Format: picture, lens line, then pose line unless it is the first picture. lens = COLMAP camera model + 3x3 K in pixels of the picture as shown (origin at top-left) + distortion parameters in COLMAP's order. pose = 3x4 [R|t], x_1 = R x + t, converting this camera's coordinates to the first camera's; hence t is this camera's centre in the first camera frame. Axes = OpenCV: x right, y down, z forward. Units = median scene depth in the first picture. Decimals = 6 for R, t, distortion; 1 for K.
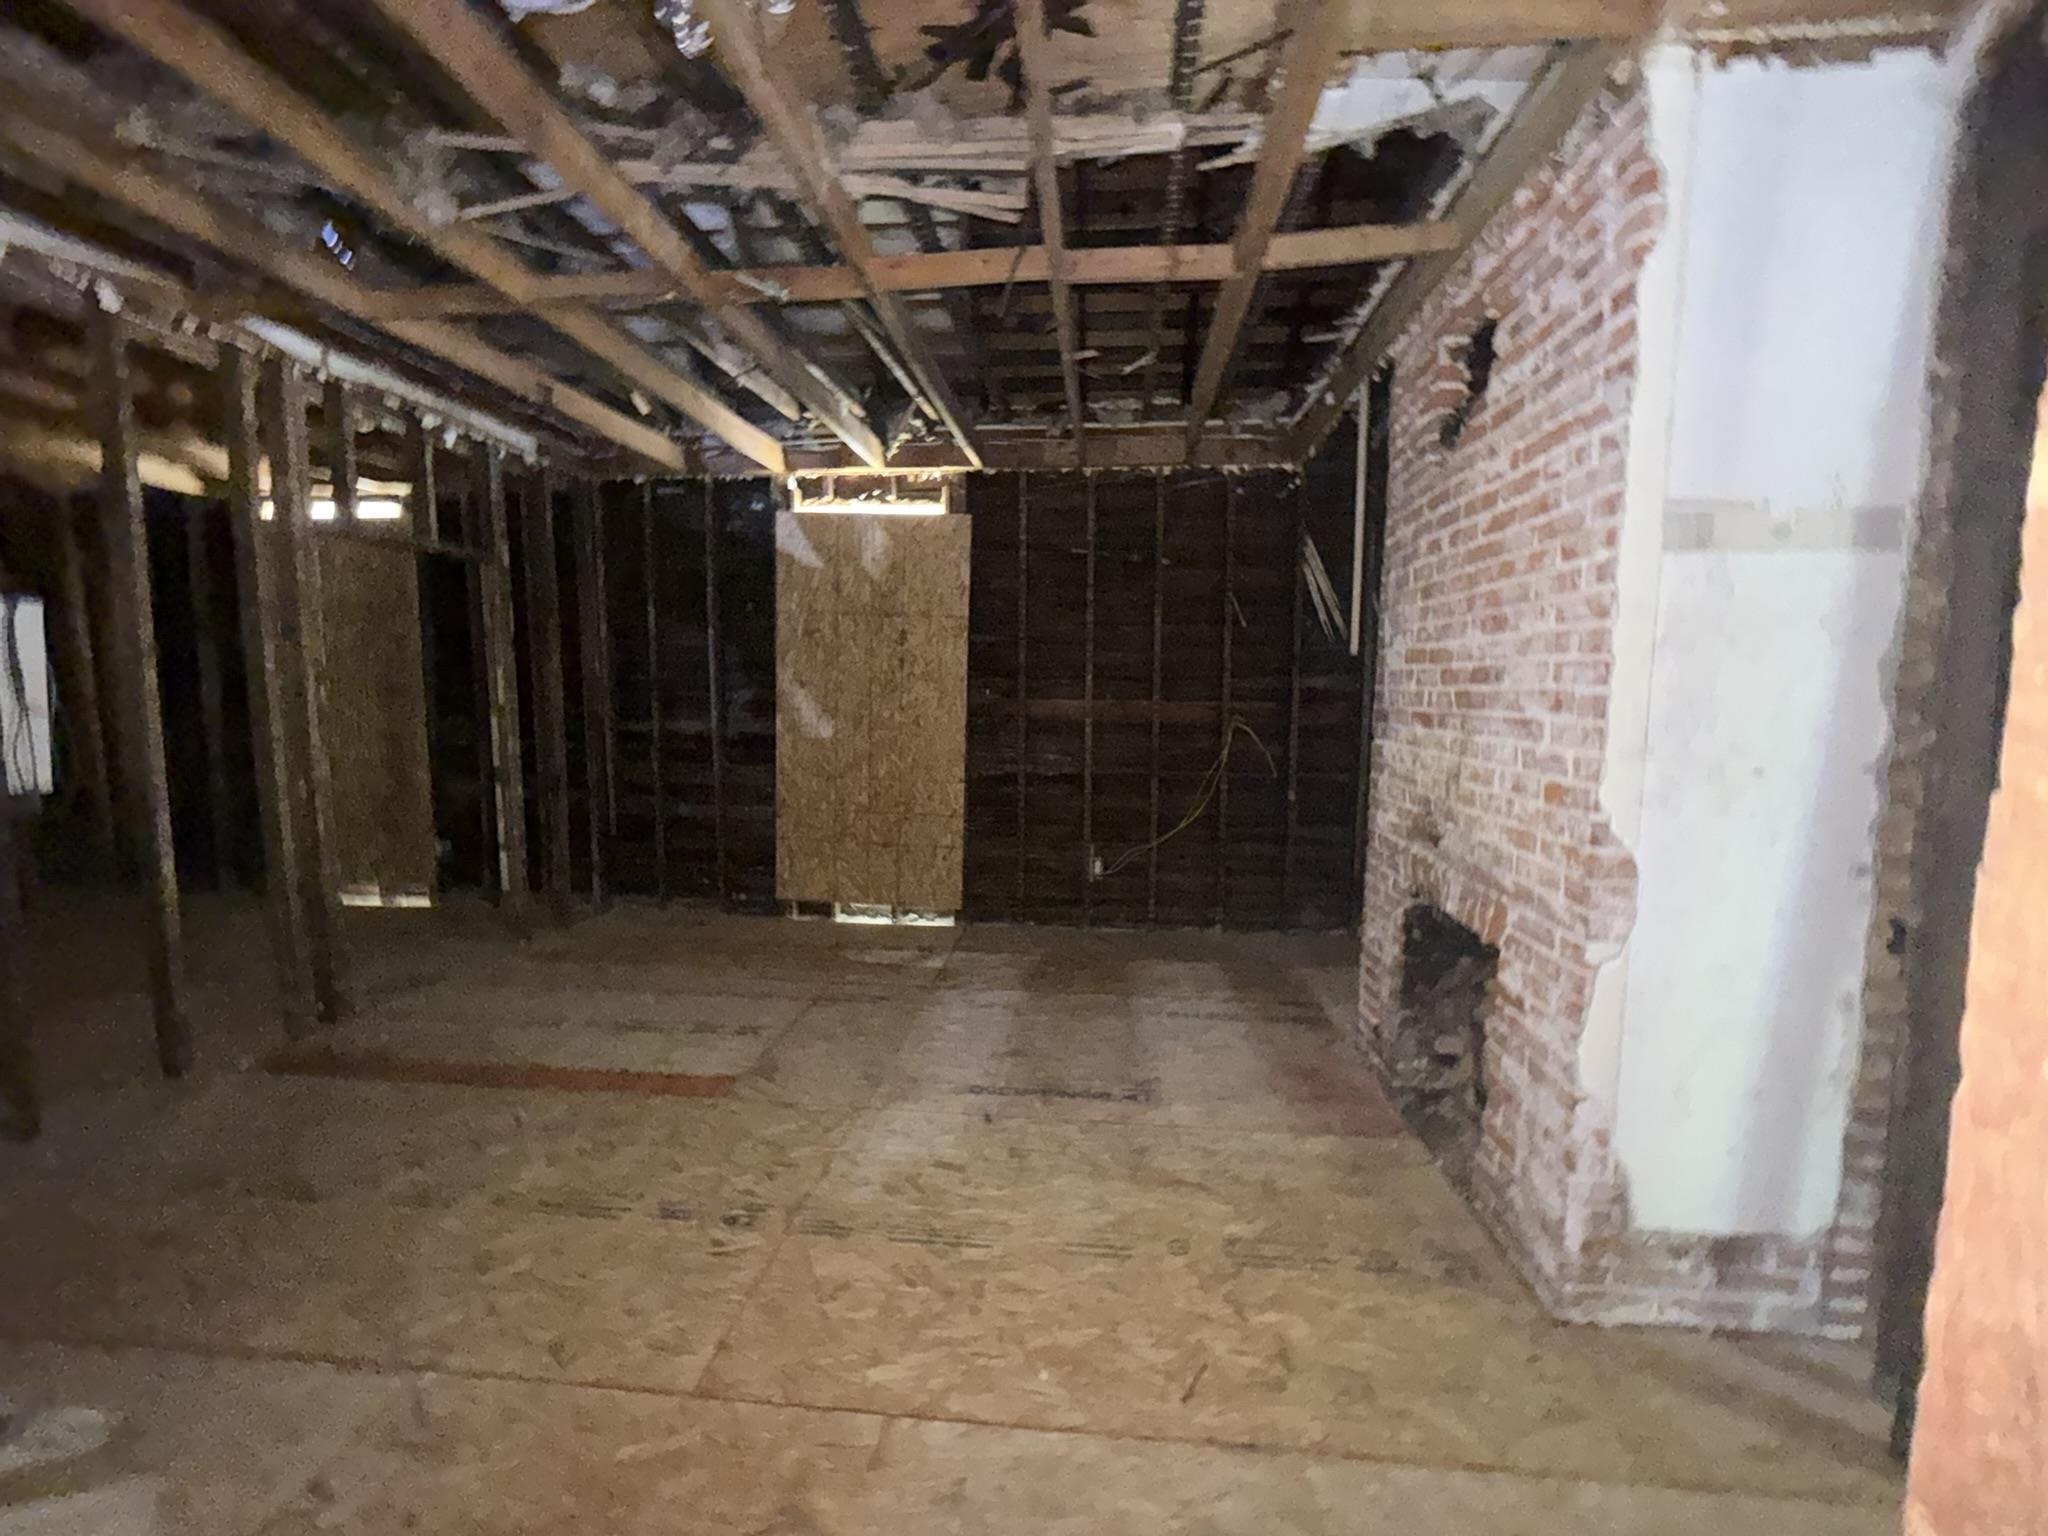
lens RADIAL K [[821.8, 0, 1033.8], [0, 821.8, 771.0], [0, 0, 1]] dist [0.001689, 0.000101]
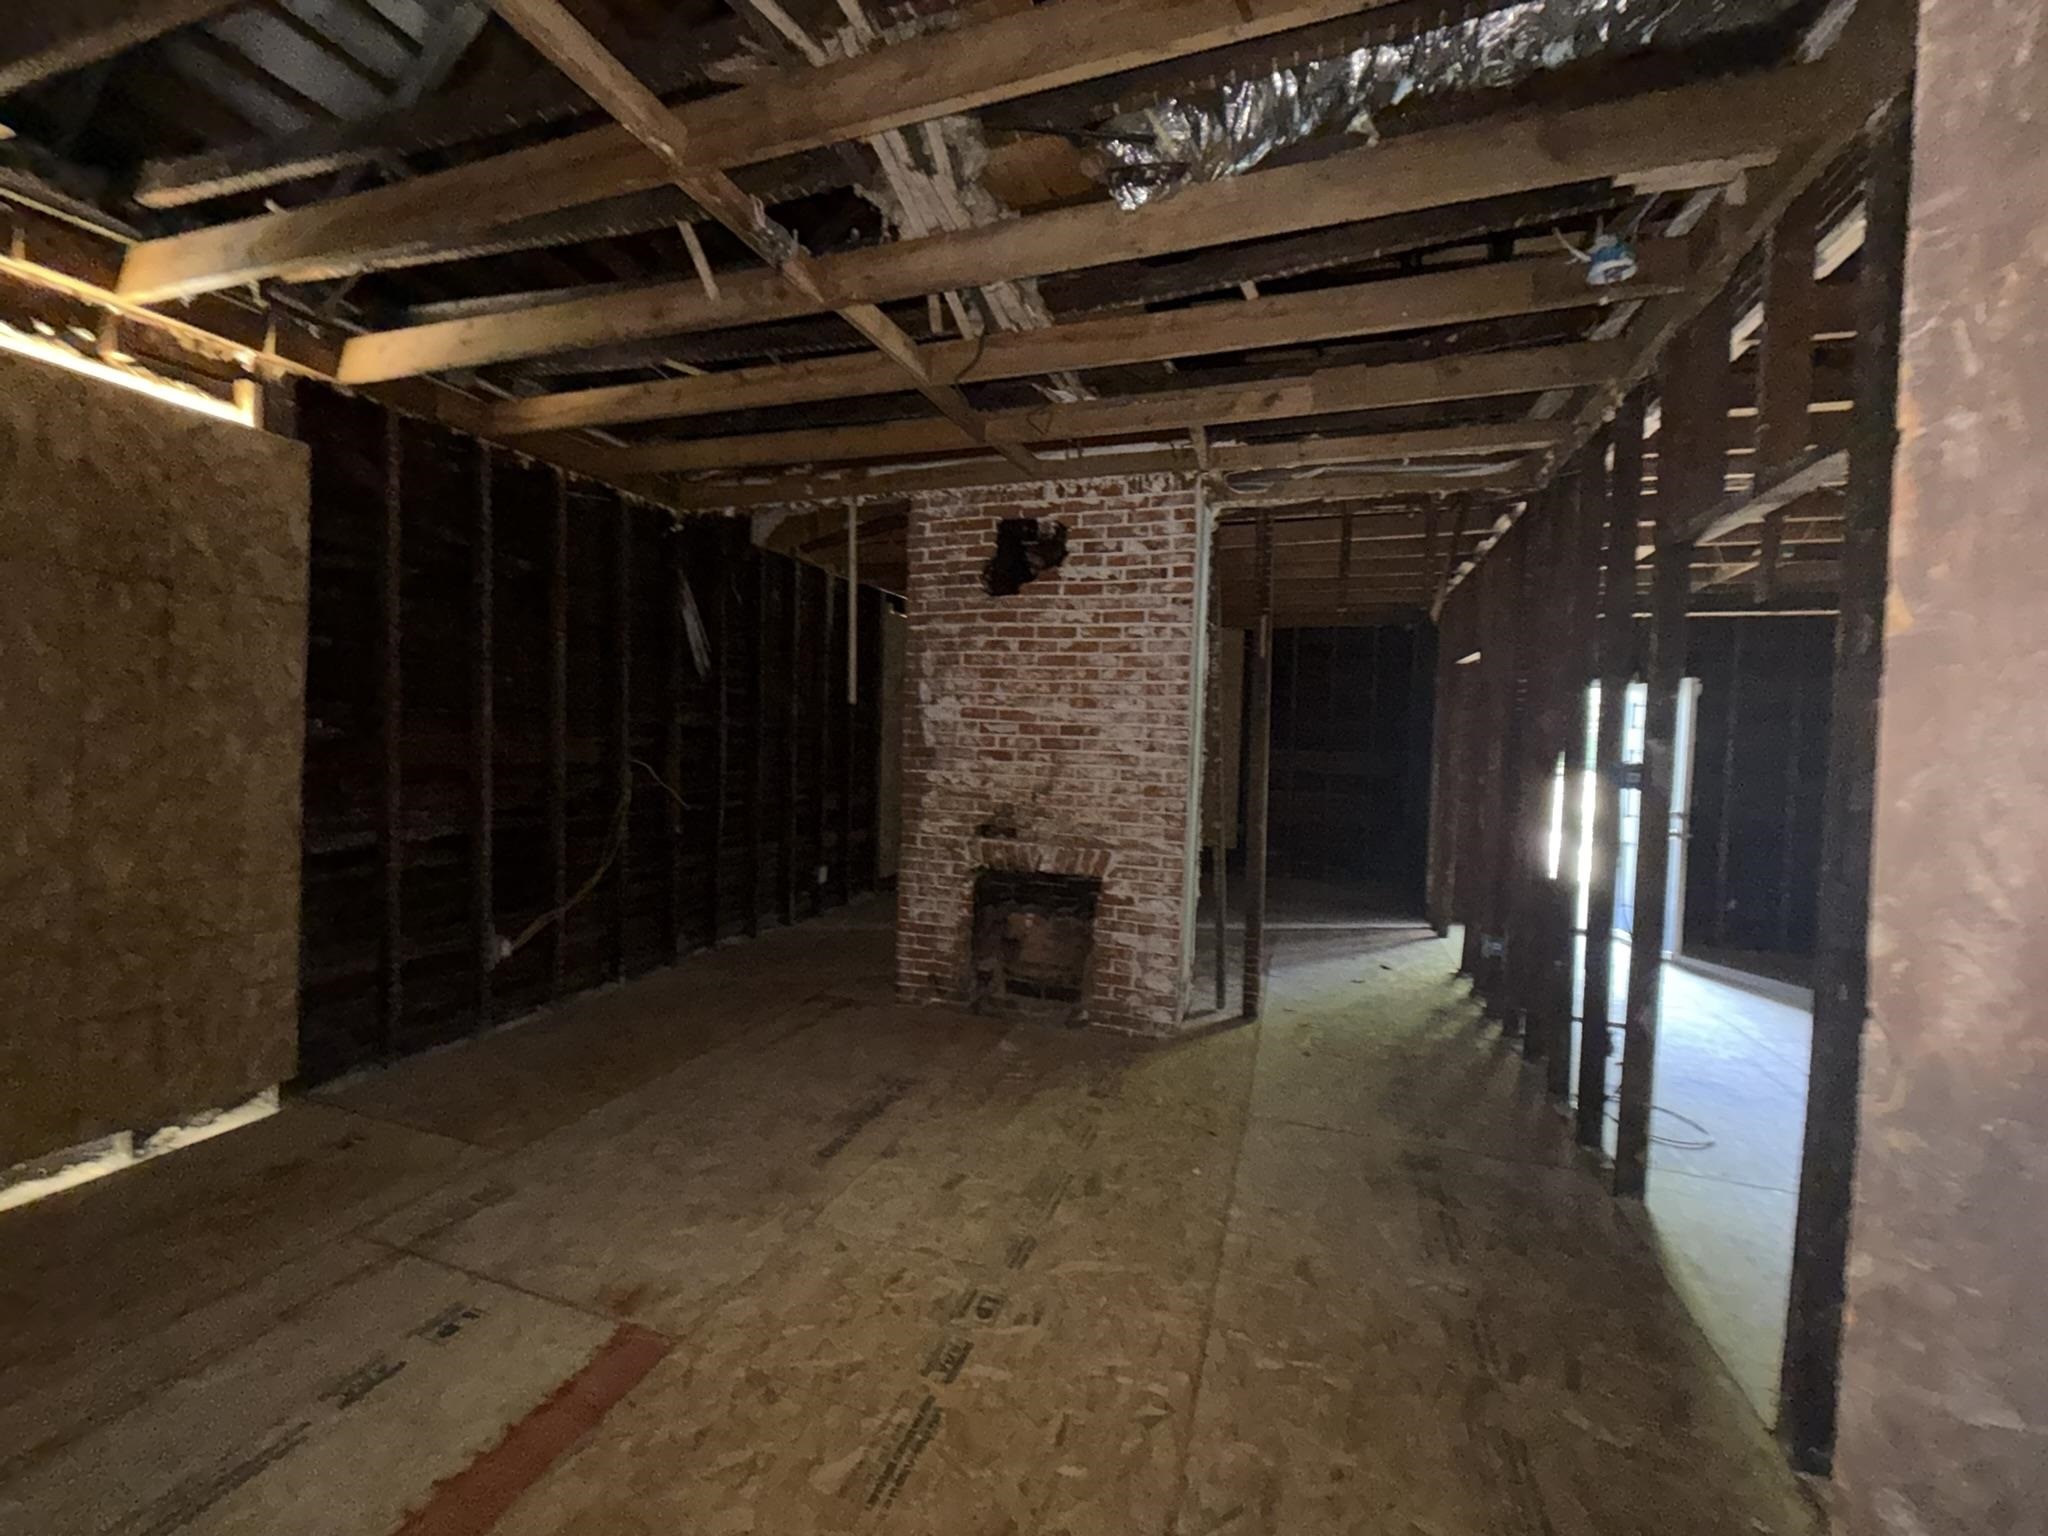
lens RADIAL K [[821.8, 0, 1034.7], [0, 821.8, 767.7], [0, 0, 1]] dist [0.001689, 0.000101]
pose [[0.226603, -0.040911, 0.973128, -0.960067], [0.067683, 0.997364, 0.026169, -0.070021], [-0.971633, 0.059934, 0.228775, 0.540212]]
